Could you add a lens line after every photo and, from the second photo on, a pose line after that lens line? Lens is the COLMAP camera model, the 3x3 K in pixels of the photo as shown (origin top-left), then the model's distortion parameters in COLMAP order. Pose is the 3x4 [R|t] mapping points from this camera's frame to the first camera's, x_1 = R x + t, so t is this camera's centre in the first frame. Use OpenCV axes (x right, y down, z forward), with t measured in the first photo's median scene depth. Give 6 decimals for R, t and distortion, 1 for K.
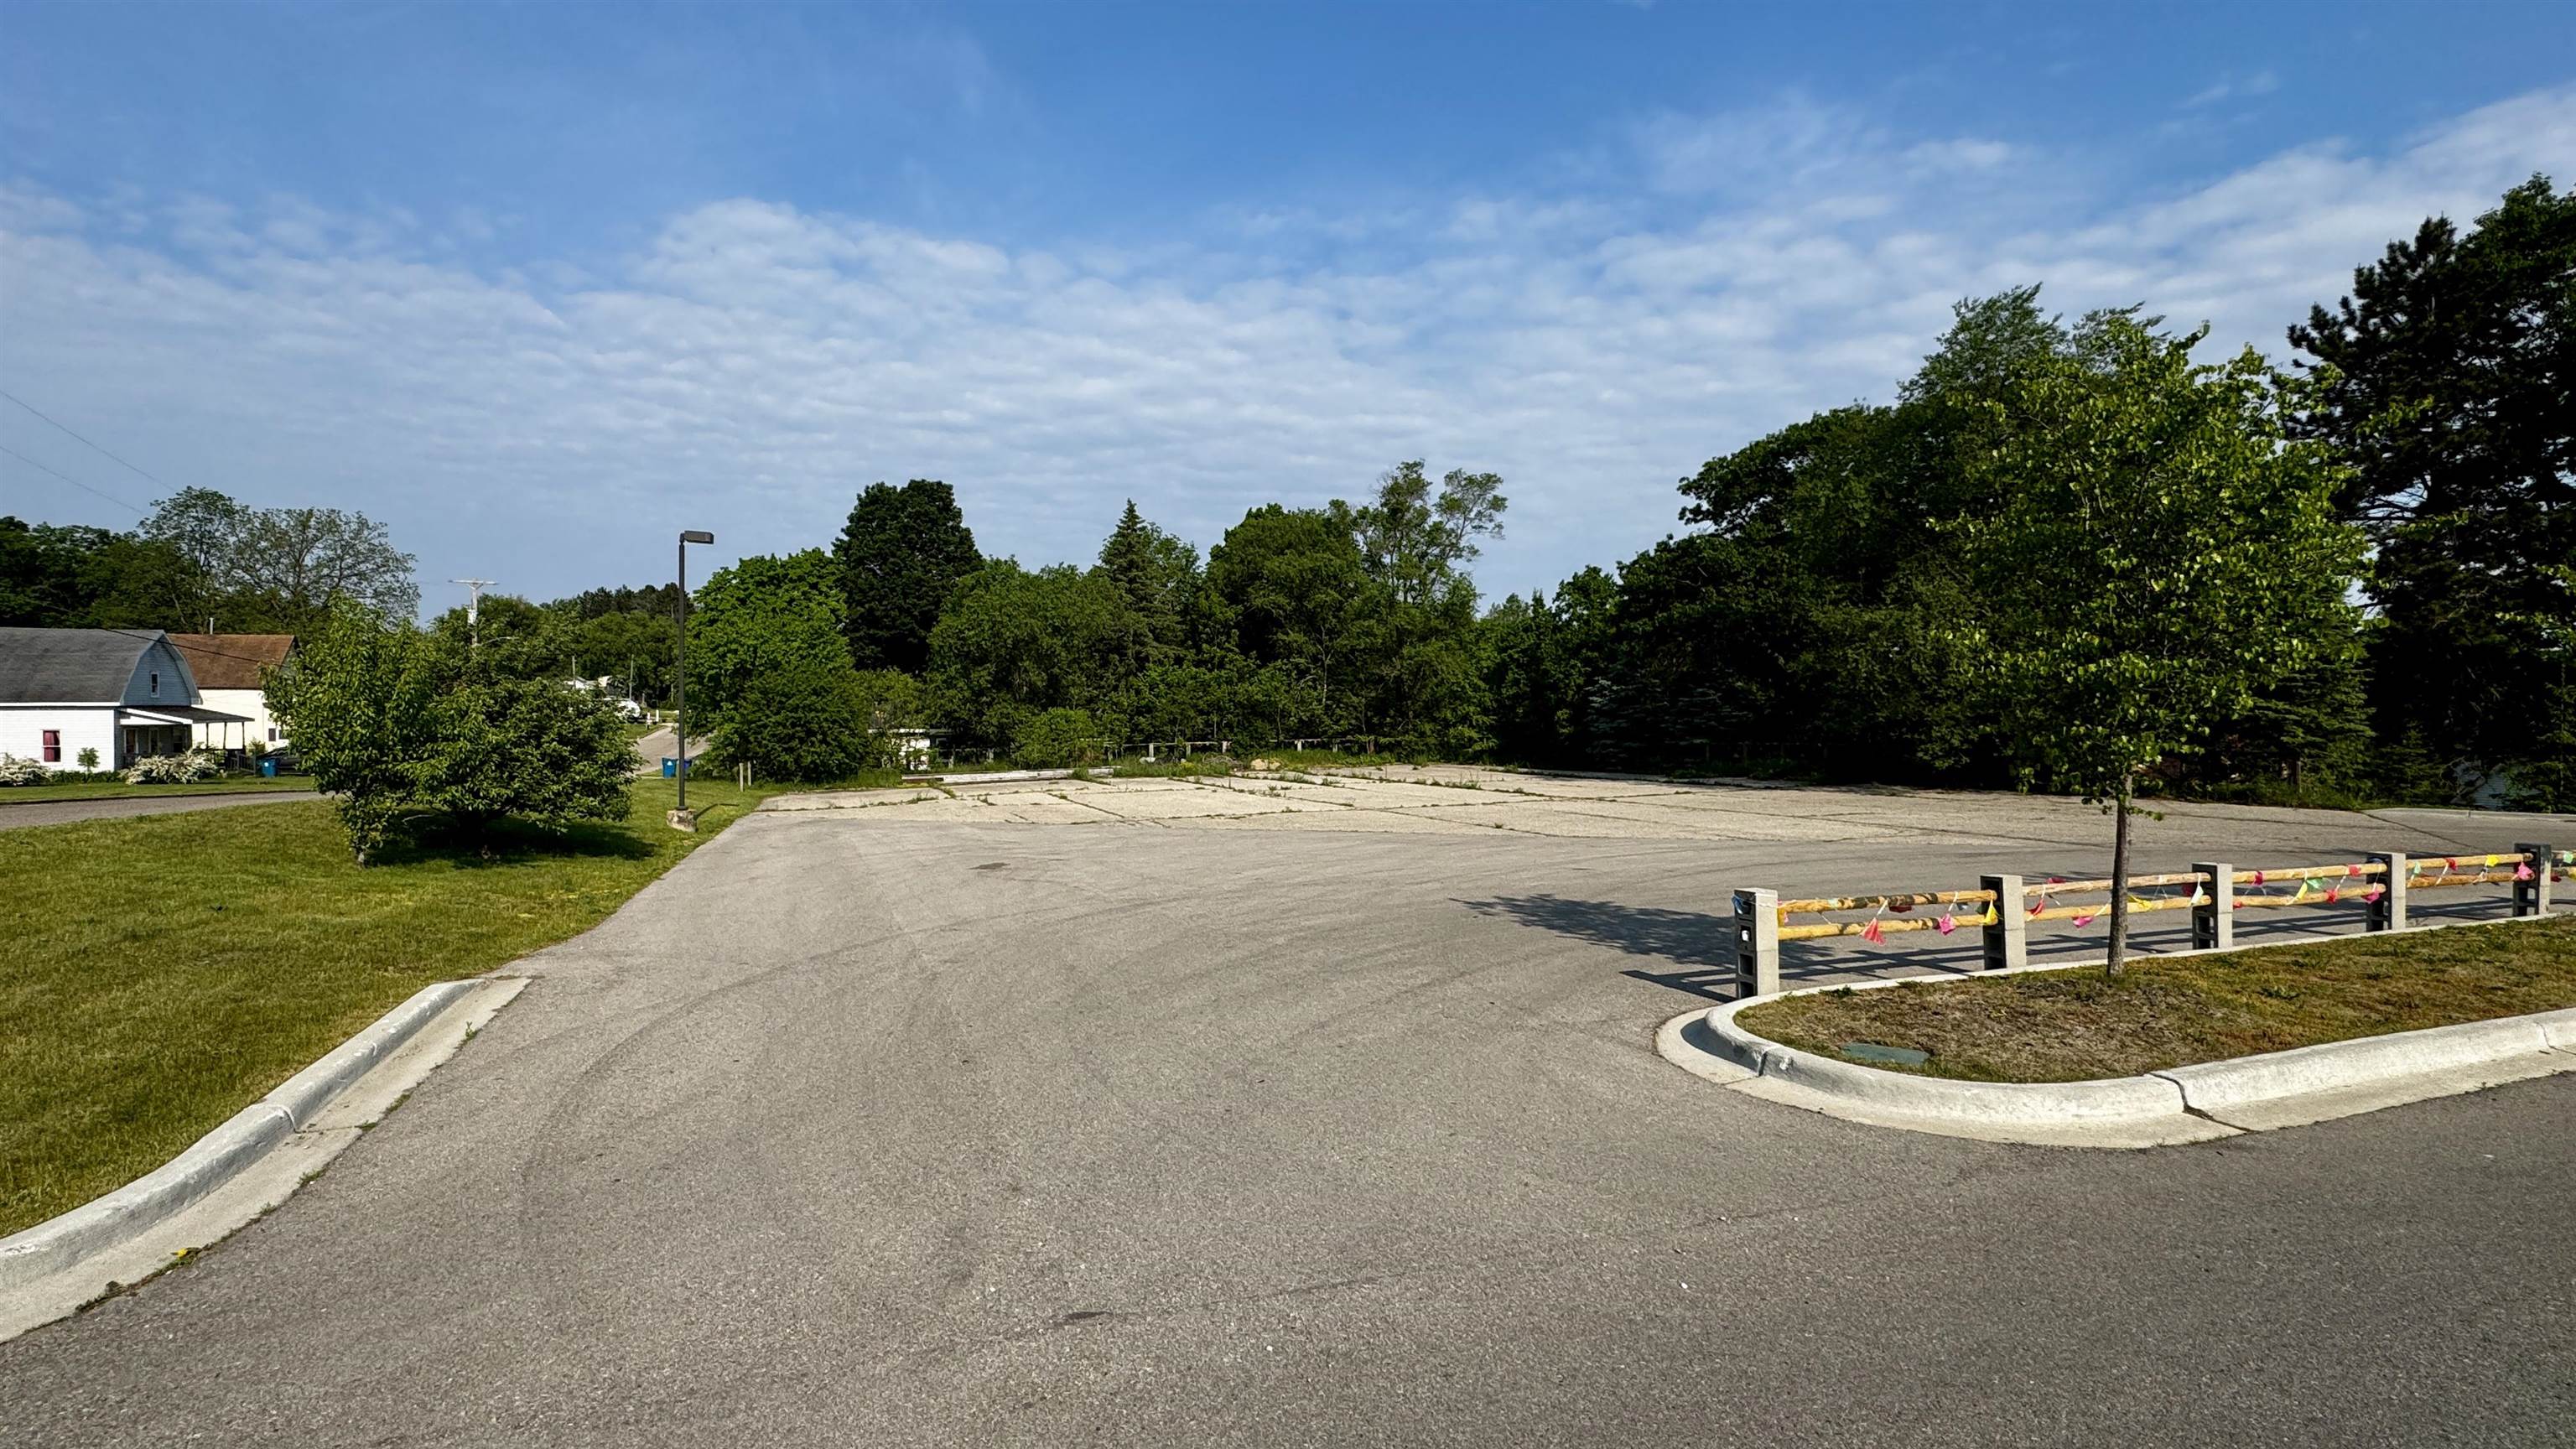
lens RADIAL K [[1291.1, 0, 1288.0], [0, 1291.1, 724.5], [0, 0, 1]] dist [-0.013650, 0.001024]
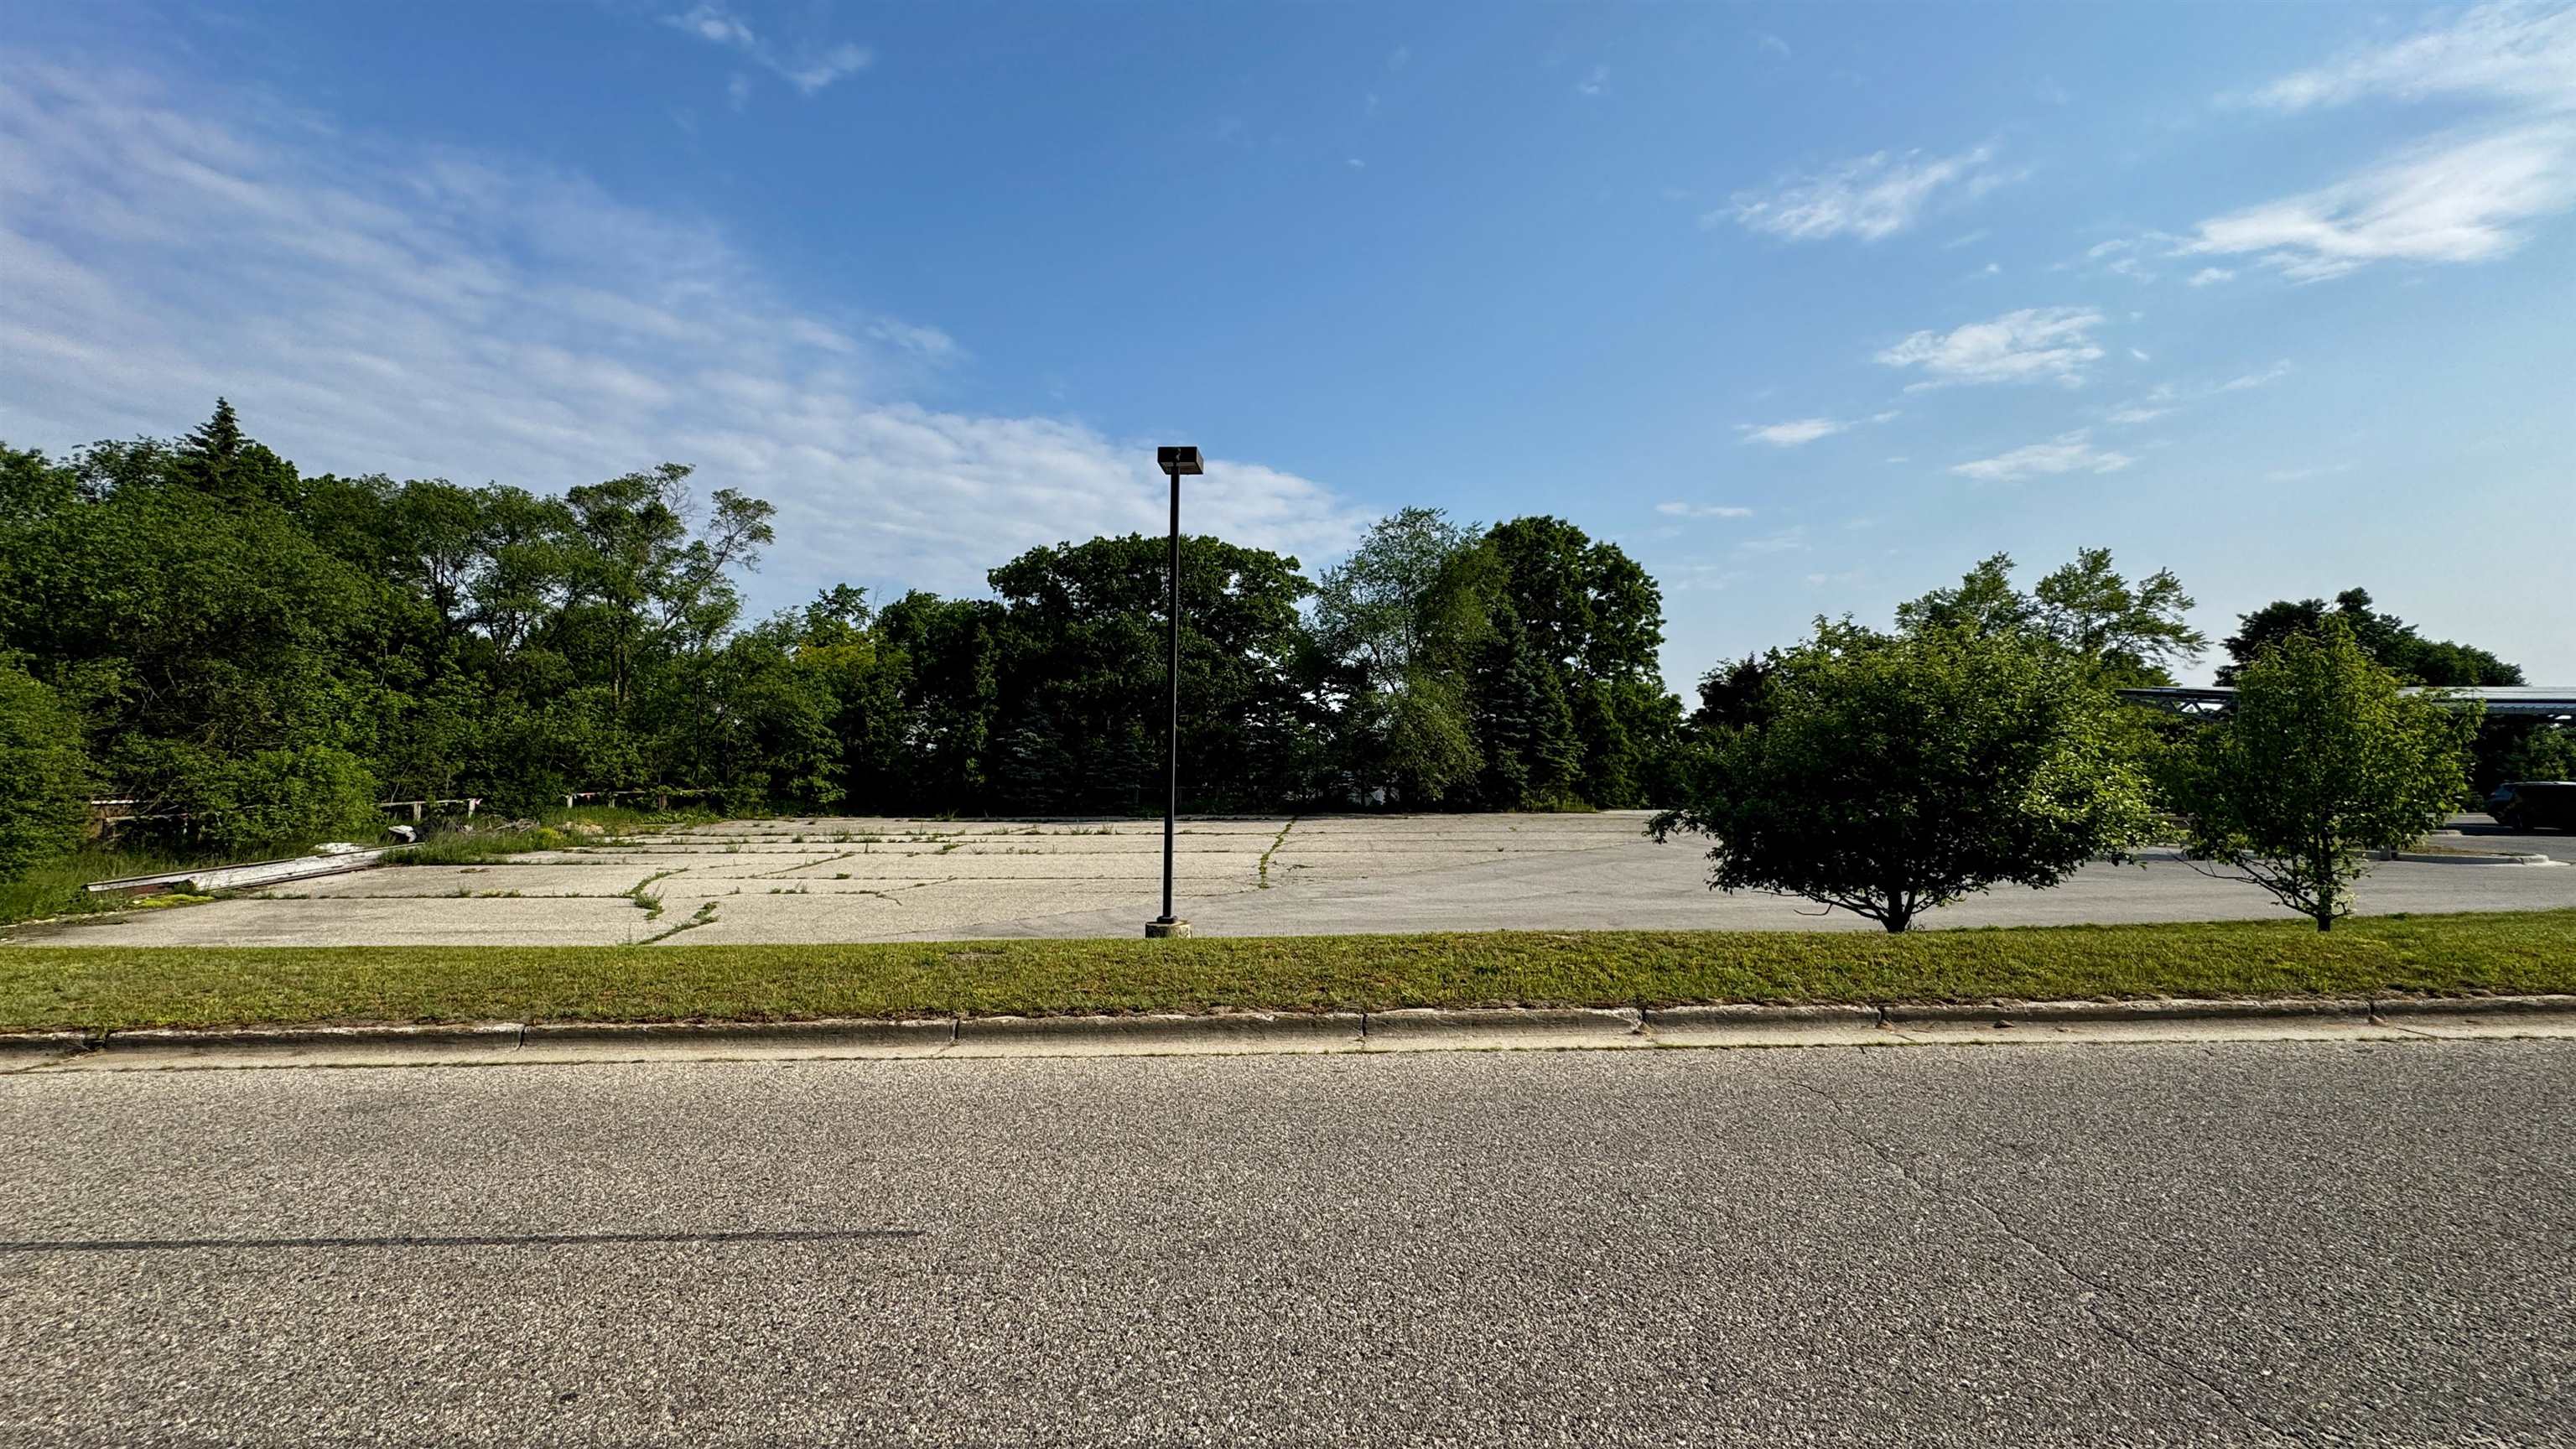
lens RADIAL K [[1042.3, 0, 1288.0], [0, 1042.3, 724.5], [0, 0, 1]] dist [-0.000437, -0.000047]
pose [[0.355692, 0.042386, 0.933642, -0.389475], [0.001194, 0.998950, -0.045806, -0.000273], [-0.934603, 0.017408, 0.355267, 0.378439]]
